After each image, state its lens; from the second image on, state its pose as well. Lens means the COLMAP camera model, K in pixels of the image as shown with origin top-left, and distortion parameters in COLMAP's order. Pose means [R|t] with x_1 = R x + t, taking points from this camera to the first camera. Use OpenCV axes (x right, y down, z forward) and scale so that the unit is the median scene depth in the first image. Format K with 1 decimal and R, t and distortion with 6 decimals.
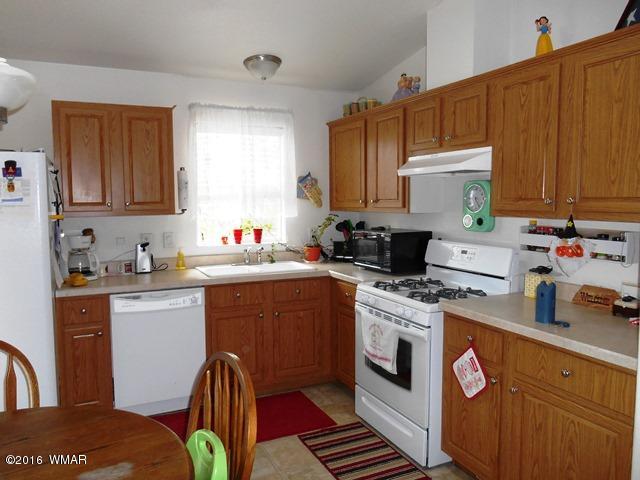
lens RADIAL K [[493.7, 0, 318.7], [0, 493.7, 237.2], [0, 0, 1]] dist [-0.023664, 0.014333]
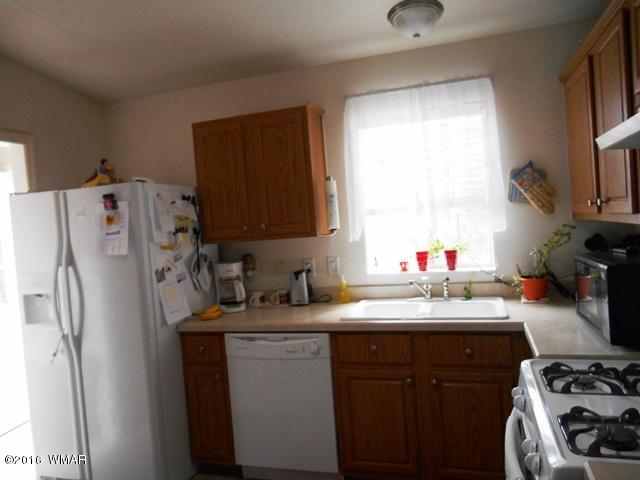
lens RADIAL K [[493.7, 0, 318.7], [0, 493.7, 237.2], [0, 0, 1]] dist [-0.023664, 0.014333]
pose [[0.730003, -0.021980, -0.683090, 0.287156], [0.018706, 0.999751, -0.012179, -0.038737], [0.683188, -0.003887, 0.730232, 0.451912]]
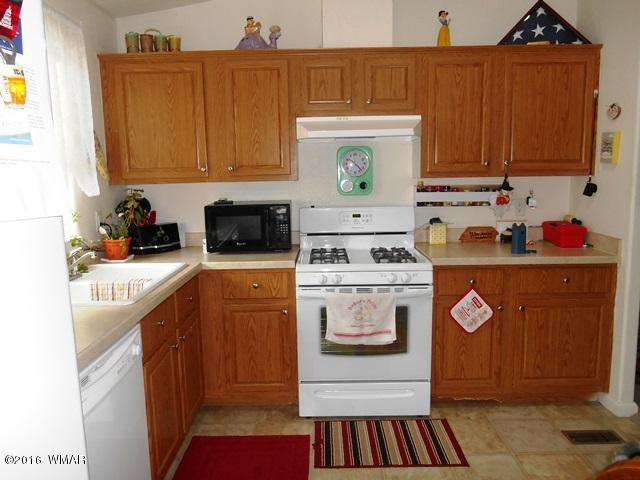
lens RADIAL K [[493.7, 0, 318.7], [0, 493.7, 237.2], [0, 0, 1]] dist [-0.023664, 0.014333]
pose [[0.434654, -0.126827, 0.891622, -0.665254], [0.085654, 0.991368, 0.099260, -0.034844], [-0.896515, 0.033227, 0.441766, 0.612380]]
